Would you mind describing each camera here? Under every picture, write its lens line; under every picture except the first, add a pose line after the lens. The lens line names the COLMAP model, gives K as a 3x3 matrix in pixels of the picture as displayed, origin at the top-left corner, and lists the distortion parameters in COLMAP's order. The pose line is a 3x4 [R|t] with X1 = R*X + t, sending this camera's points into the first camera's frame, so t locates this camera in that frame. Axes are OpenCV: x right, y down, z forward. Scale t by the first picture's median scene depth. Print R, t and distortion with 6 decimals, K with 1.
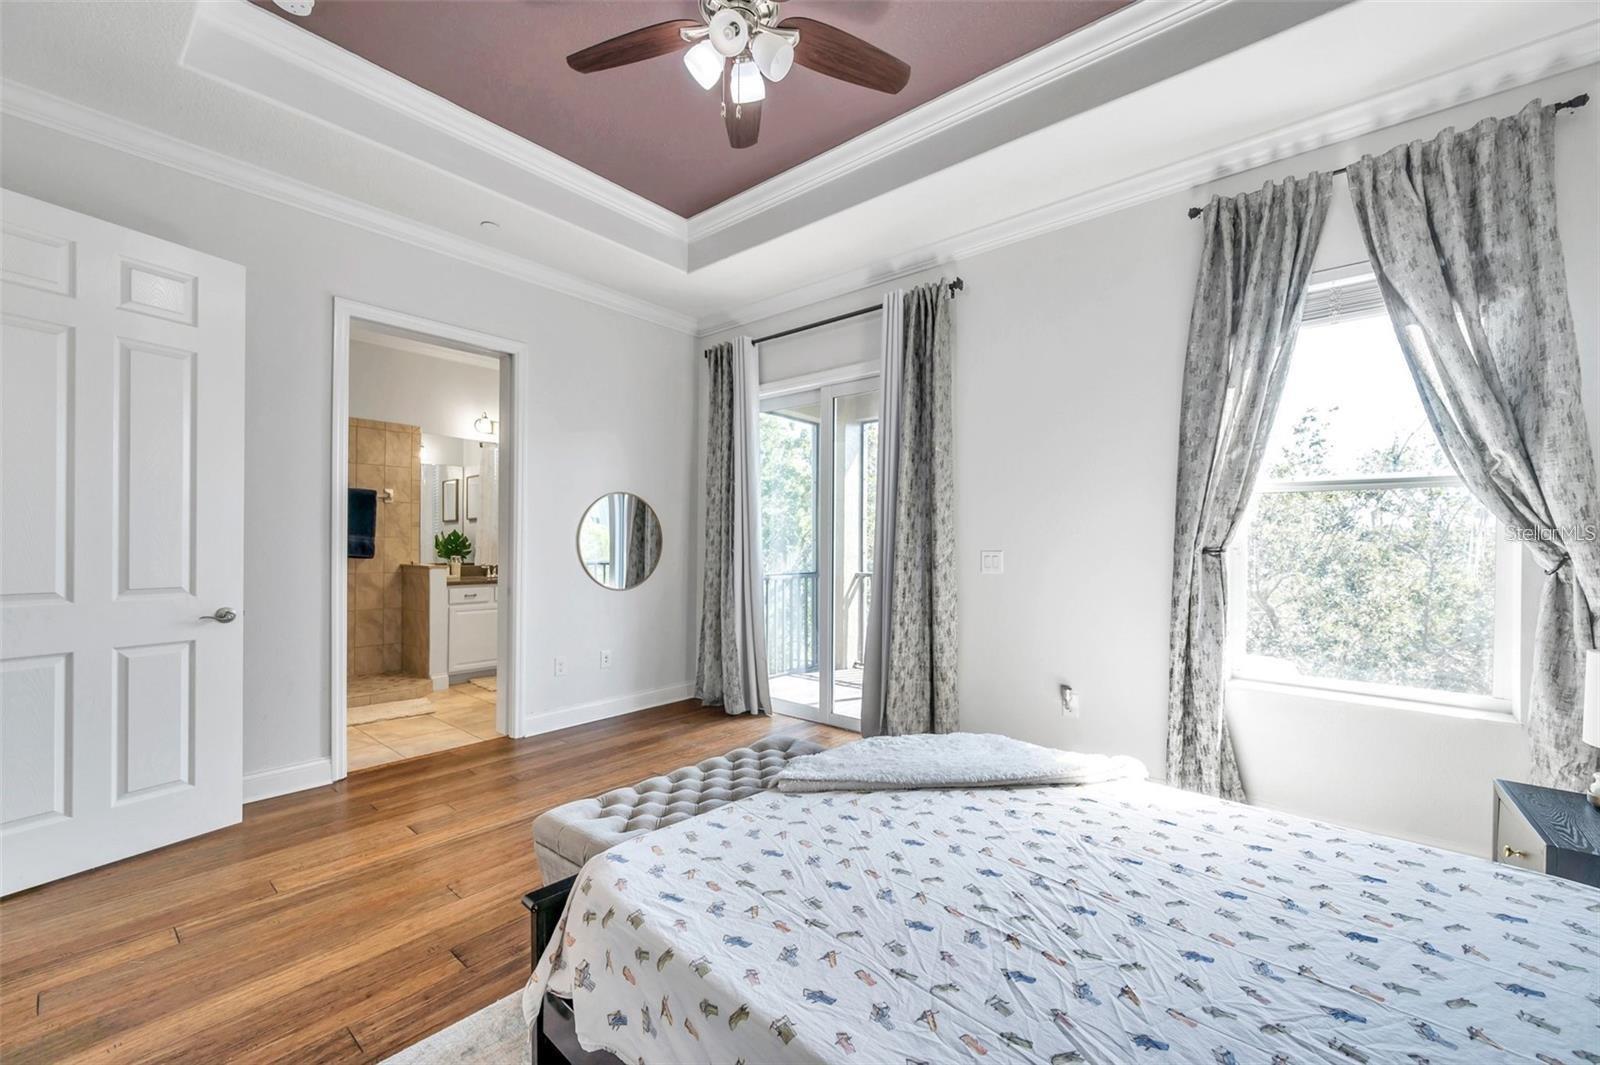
lens RADIAL K [[632.0, 0, 803.6], [0, 632.0, 543.9], [0, 0, 1]] dist [-0.000220, -0.000148]
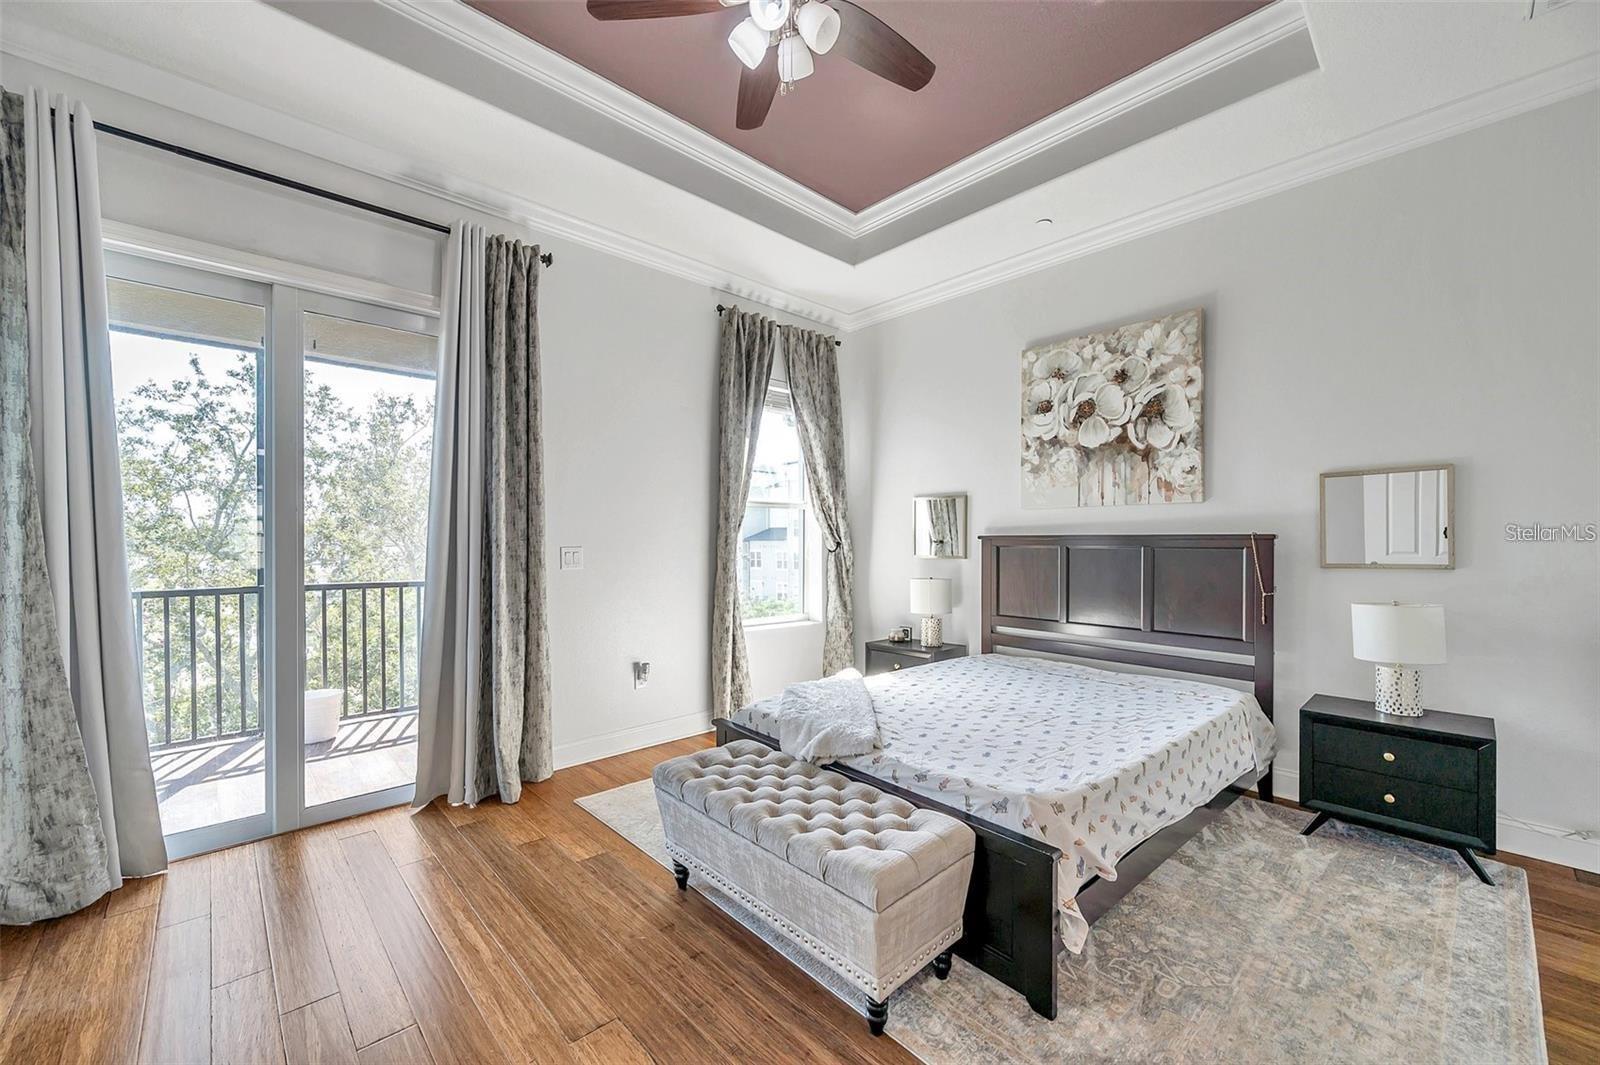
lens RADIAL K [[632.0, 0, 803.6], [0, 632.0, 540.5], [0, 0, 1]] dist [-0.000220, -0.000148]
pose [[0.117607, -0.006546, 0.993039, -1.057439], [0.003296, 0.999975, 0.006202, -0.005706], [-0.993055, 0.002543, 0.117625, 0.862779]]
